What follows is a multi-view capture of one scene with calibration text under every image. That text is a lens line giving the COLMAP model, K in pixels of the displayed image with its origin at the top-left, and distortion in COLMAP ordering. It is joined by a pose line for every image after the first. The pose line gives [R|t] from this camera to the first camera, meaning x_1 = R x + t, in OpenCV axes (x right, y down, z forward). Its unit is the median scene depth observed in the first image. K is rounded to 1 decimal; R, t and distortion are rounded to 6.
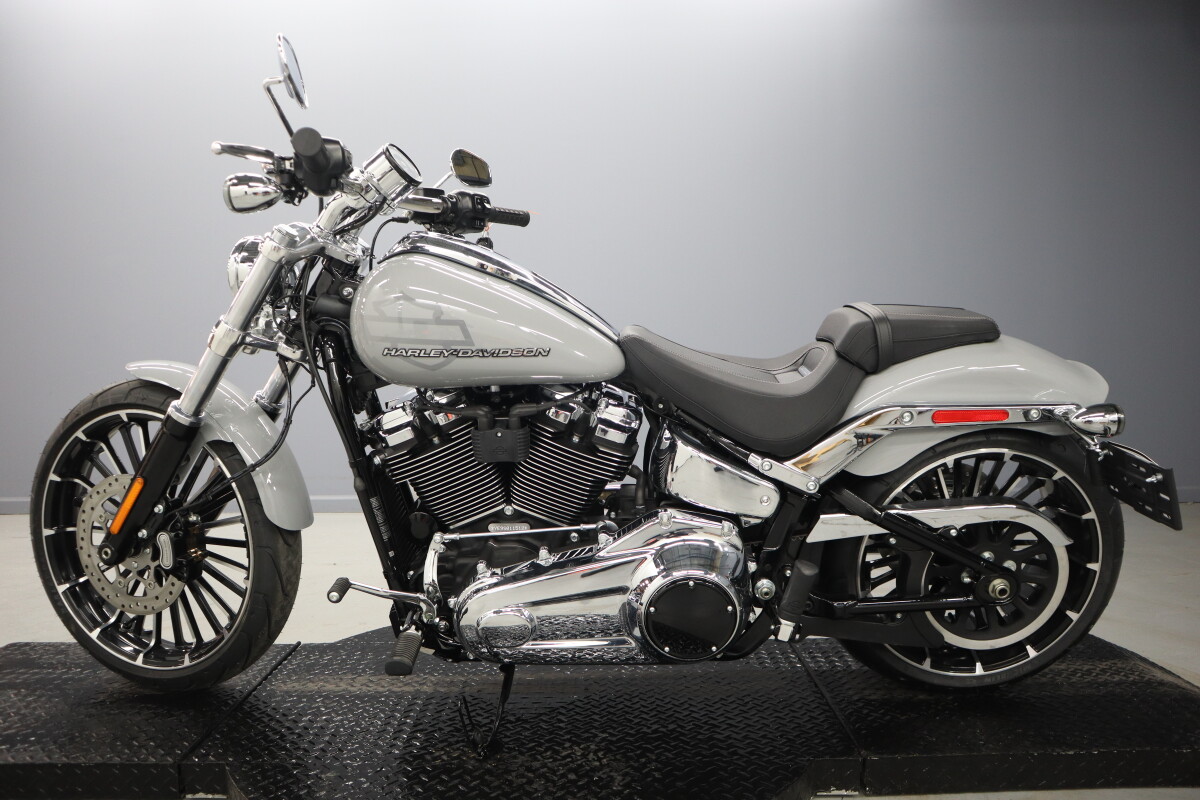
lens RADIAL K [[822.1, 0, 600.0], [0, 822.1, 400.0], [0, 0, 1]] dist [-0.118745, 0.073778]
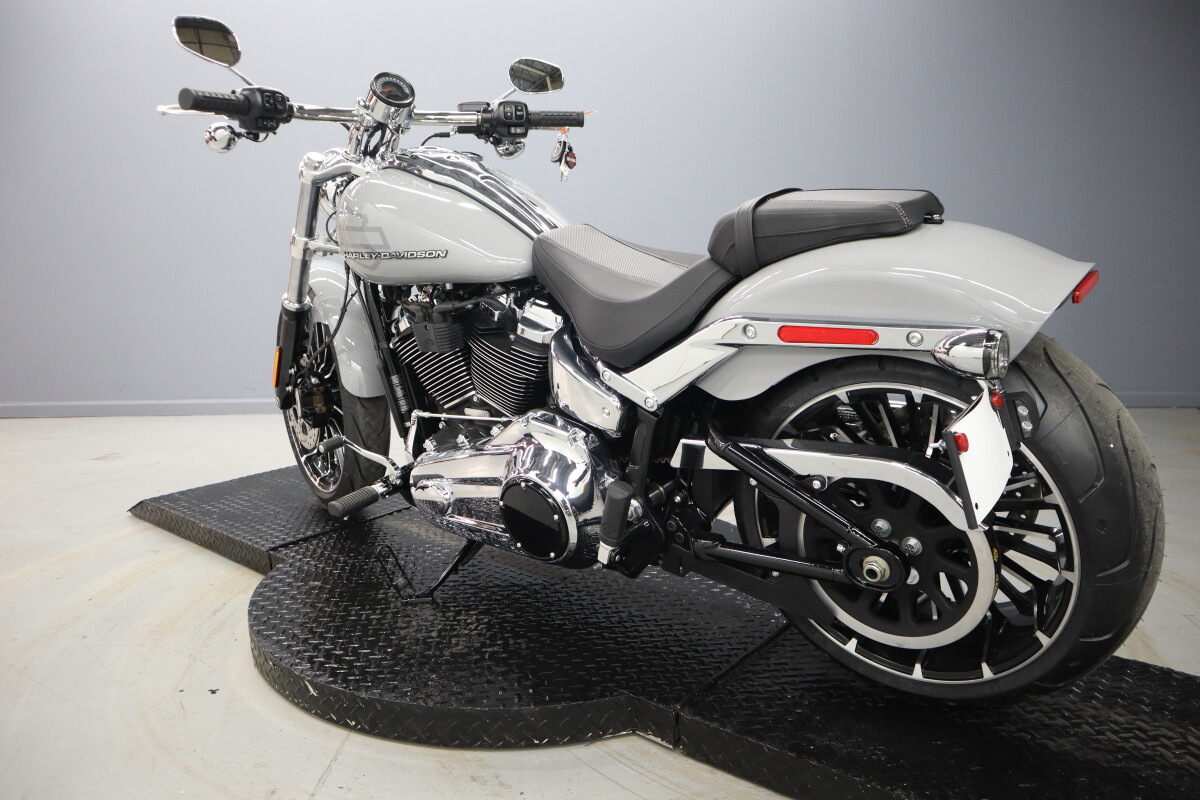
lens RADIAL K [[822.1, 0, 600.0], [0, 822.1, 400.0], [0, 0, 1]] dist [-0.118745, 0.073778]
pose [[0.783996, 0.105239, -0.611780, 0.733830], [-0.028661, 0.990611, 0.133676, -0.015552], [0.620103, -0.087267, 0.779651, 0.254897]]
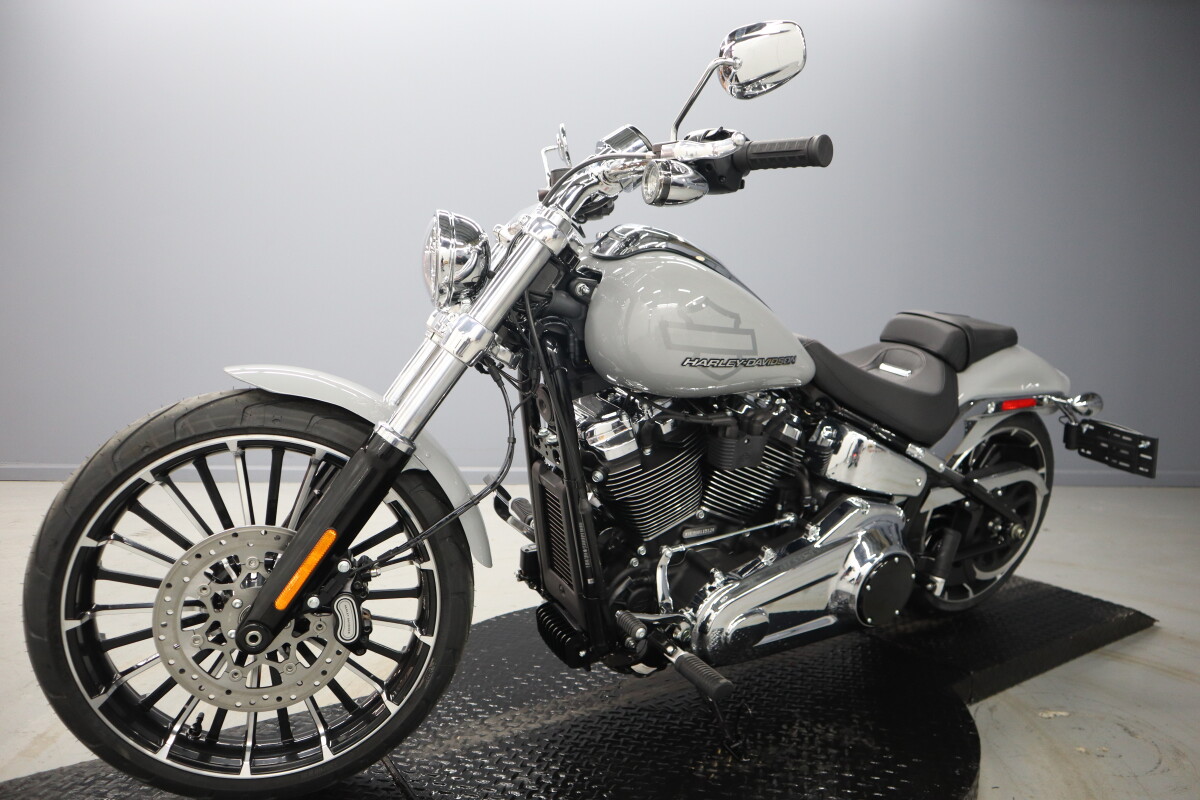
lens RADIAL K [[822.1, 0, 600.0], [0, 822.1, 400.0], [0, 0, 1]] dist [-0.118745, 0.073778]
pose [[0.848674, -0.038212, 0.527534, -0.772242], [0.008767, 0.998266, 0.058206, -0.065399], [-0.528844, -0.044773, 0.847537, 0.241549]]
